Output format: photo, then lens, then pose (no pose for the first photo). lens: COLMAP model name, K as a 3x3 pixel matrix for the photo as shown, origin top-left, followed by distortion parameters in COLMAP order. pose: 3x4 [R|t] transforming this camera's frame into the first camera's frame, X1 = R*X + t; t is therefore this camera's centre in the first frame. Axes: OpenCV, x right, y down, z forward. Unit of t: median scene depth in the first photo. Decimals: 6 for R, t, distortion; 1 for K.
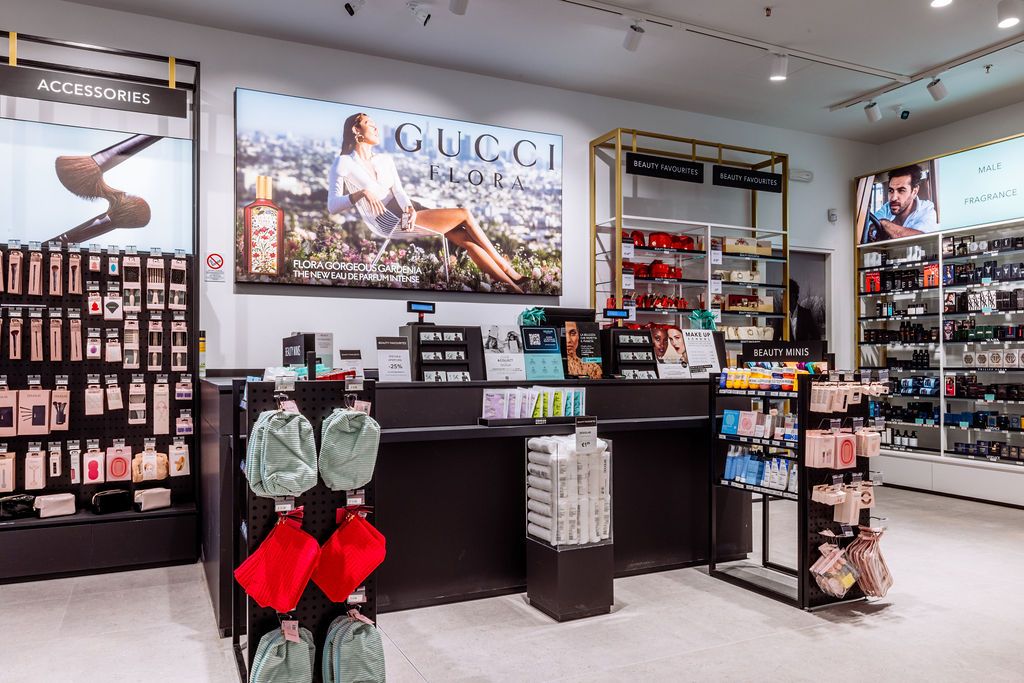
lens RADIAL K [[760.3, 0, 509.5], [0, 760.3, 354.8], [0, 0, 1]] dist [0.001014, -0.007393]
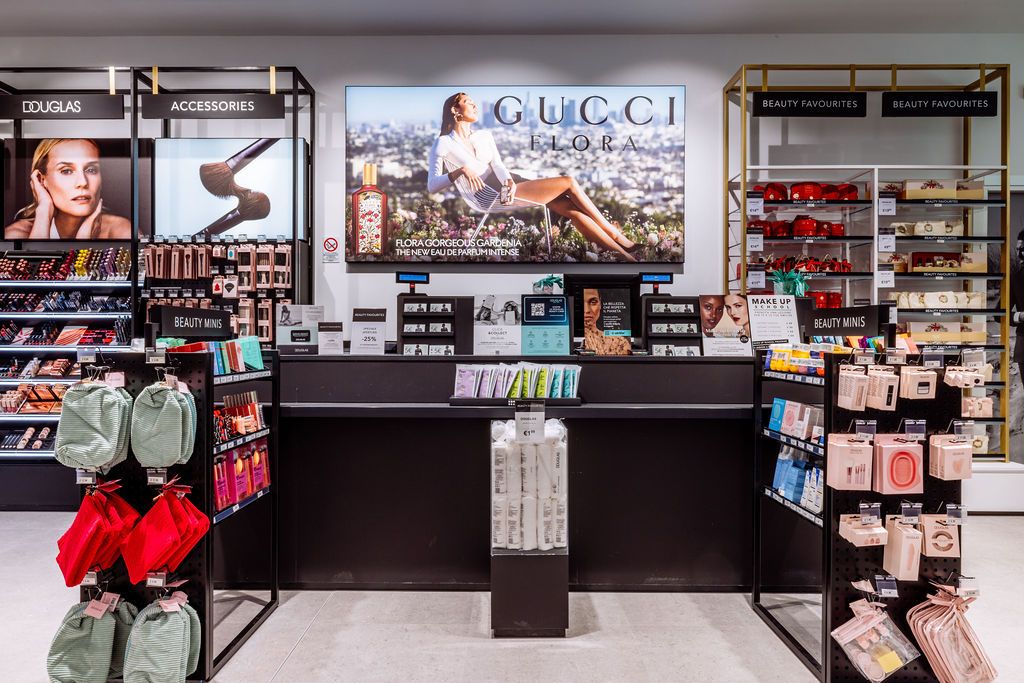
lens RADIAL K [[670.8, 0, 501.5], [0, 670.8, 337.7], [0, 0, 1]] dist [-0.005027, 0.004257]
pose [[0.894574, 0.005083, -0.446890, 0.252170], [0.000436, 0.999925, 0.012248, 0.002218], [0.446919, -0.011151, 0.894505, 0.202189]]
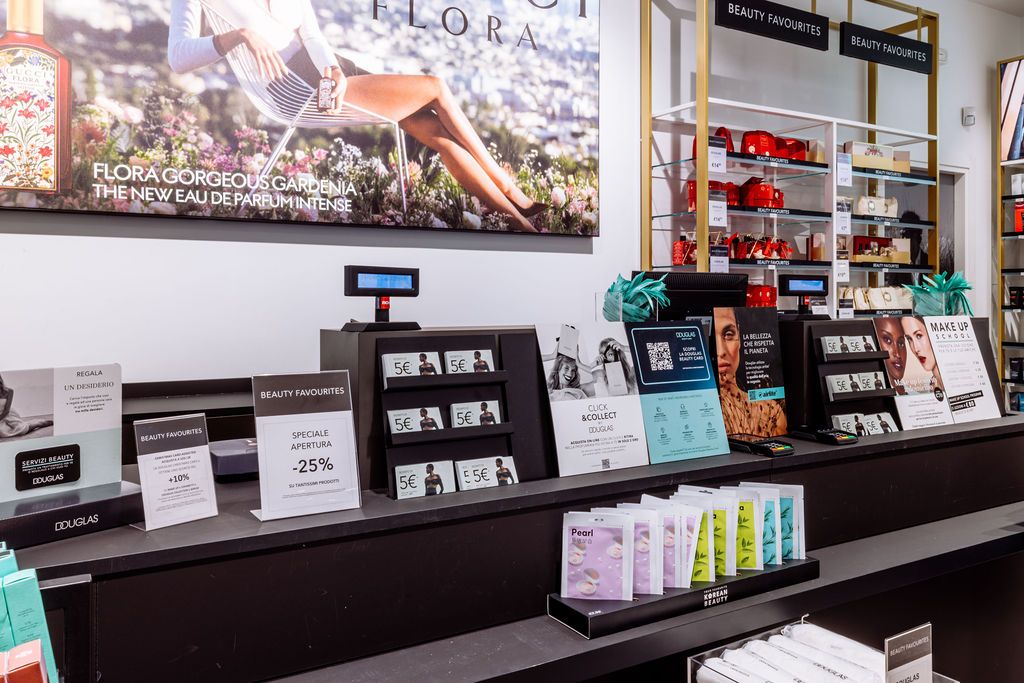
lens RADIAL K [[825.4, 0, 507.4], [0, 825.4, 293.2], [0, 0, 1]] dist [0.008267, -0.002601]
pose [[0.995471, 0.000784, 0.095067, -0.065281], [-0.001180, 0.999991, 0.004113, -0.040495], [-0.095063, -0.004206, 0.995462, 0.414360]]
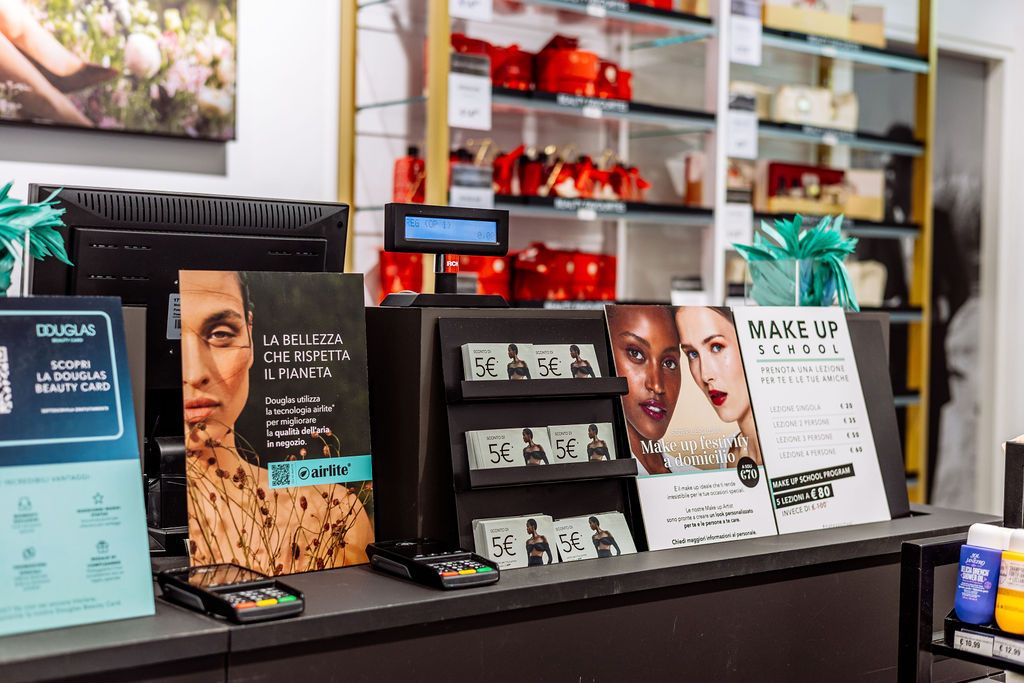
lens RADIAL K [[1462.8, 0, 509.3], [0, 1462.8, 313.0], [0, 0, 1]] dist [0.026340, 0.000000]
pose [[0.976672, 0.017099, 0.214057, 0.057238], [-0.023511, 0.999347, 0.027445, -0.033976], [-0.213447, -0.031838, 0.976436, 0.481947]]
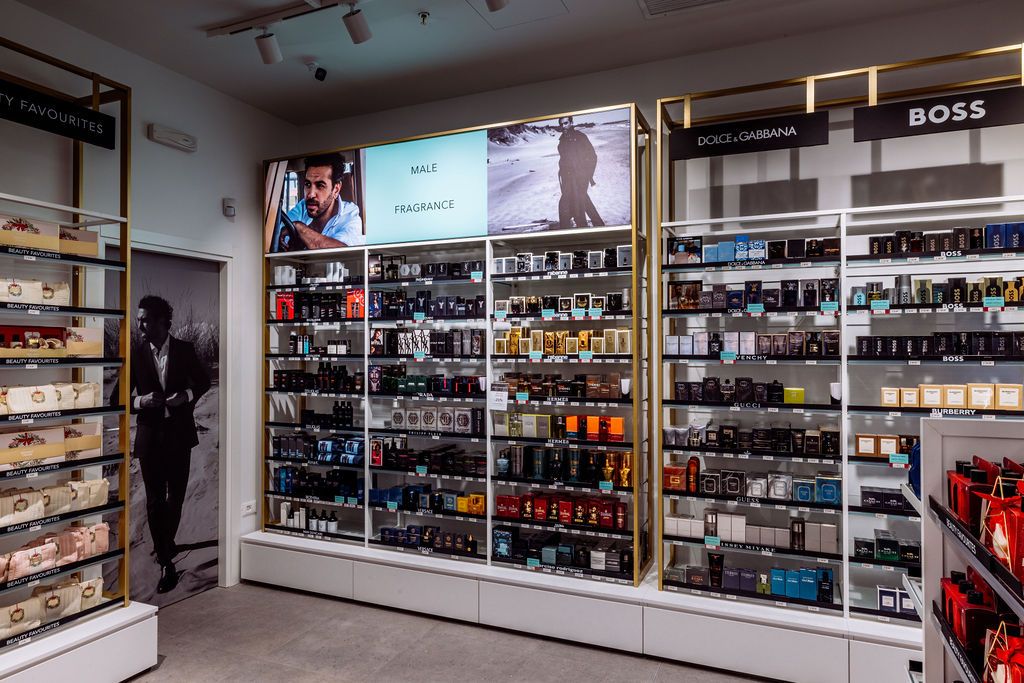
lens RADIAL K [[642.3, 0, 522.8], [0, 642.3, 340.2], [0, 0, 1]] dist [0.006207, -0.001540]
pose [[0.748116, 0.007811, 0.663522, 0.313820], [-0.004751, 0.999968, -0.006414, -0.078974], [-0.663551, 0.001646, 0.748129, 0.506415]]
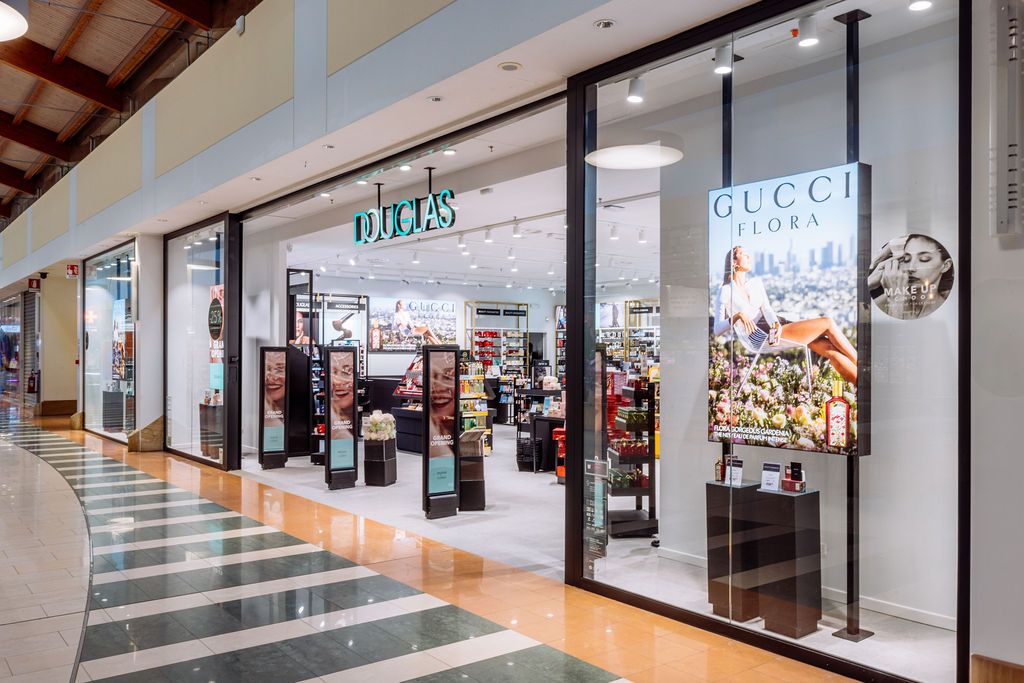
lens RADIAL K [[825.4, 0, 510.5], [0, 825.4, 354.0], [0, 0, 1]] dist [0.008267, -0.002601]
pose [[0.223114, -0.007495, -0.974764, 0.910343], [0.001048, 0.999972, -0.007449, -0.140169], [0.974792, 0.000640, 0.223116, 0.371359]]
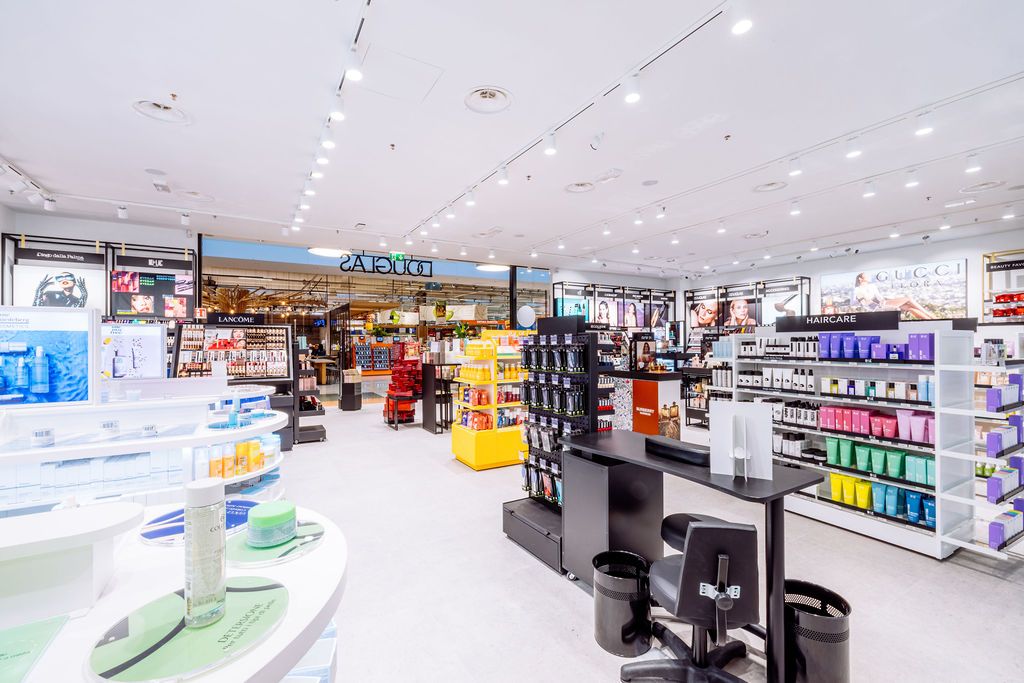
lens RADIAL K [[430.6, 0, 508.5], [0, 430.6, 340.3], [0, 0, 1]] dist [0.000609, 0.001163]
pose [[0.079435, -0.005482, -0.996825, 1.433380], [0.010662, 0.999932, -0.004649, -0.040904], [0.996783, -0.010259, 0.079488, -0.604855]]
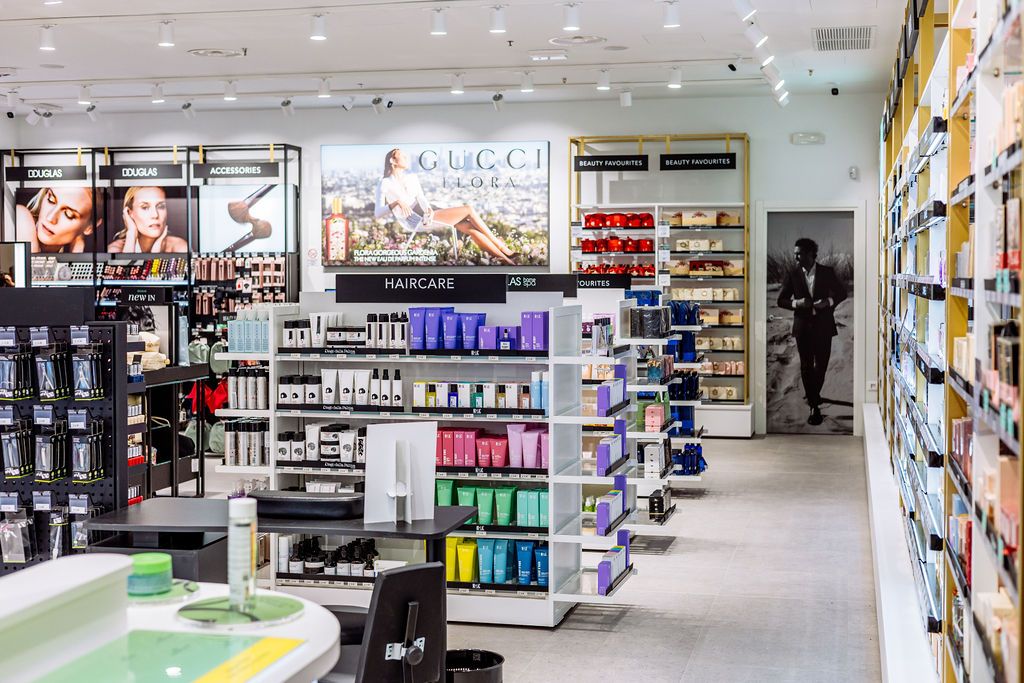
lens RADIAL K [[1462.8, 0, 517.2], [0, 1462.8, 318.7], [0, 0, 1]] dist [0.026340, 0.000000]
pose [[0.778607, 0.019154, -0.627219, 1.721461], [0.005742, 0.999275, 0.037643, -0.088659], [0.627485, -0.032911, 0.777932, -1.045311]]
